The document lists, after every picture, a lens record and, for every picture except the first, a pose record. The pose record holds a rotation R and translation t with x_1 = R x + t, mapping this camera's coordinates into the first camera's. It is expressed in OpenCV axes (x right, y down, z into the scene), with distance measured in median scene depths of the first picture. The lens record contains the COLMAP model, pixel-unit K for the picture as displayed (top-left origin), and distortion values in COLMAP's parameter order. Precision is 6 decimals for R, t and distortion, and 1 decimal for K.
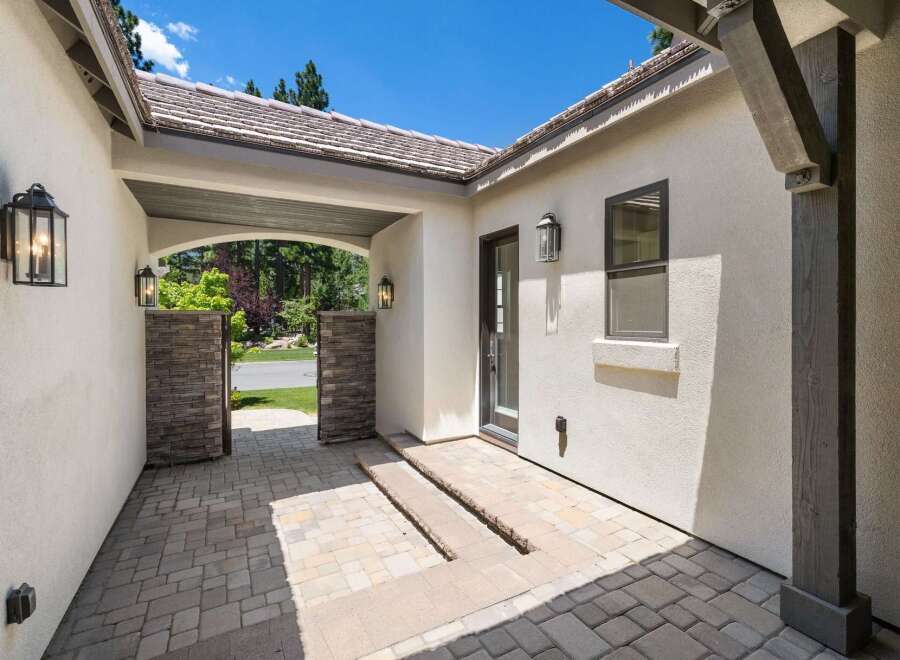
lens RADIAL K [[435.6, 0, 453.1], [0, 435.6, 326.9], [0, 0, 1]] dist [-0.000841, 0.000065]
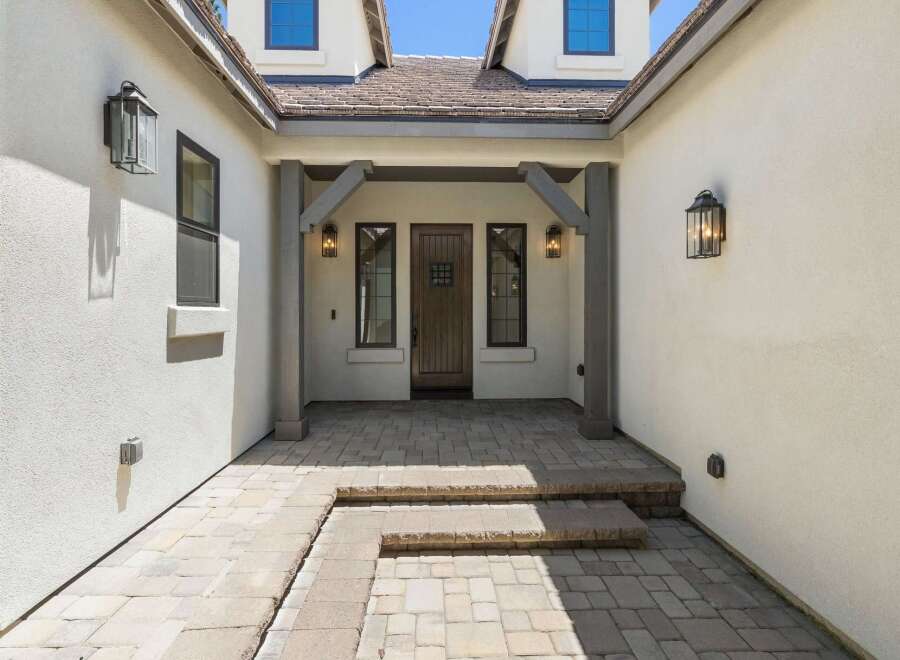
lens RADIAL K [[435.6, 0, 447.2], [0, 435.6, 310.3], [0, 0, 1]] dist [-0.000841, 0.000065]
pose [[-0.894262, 0.004823, 0.447519, -0.456336], [0.008734, 0.999940, 0.006677, 0.036810], [-0.447459, 0.009880, -0.894250, 1.519847]]
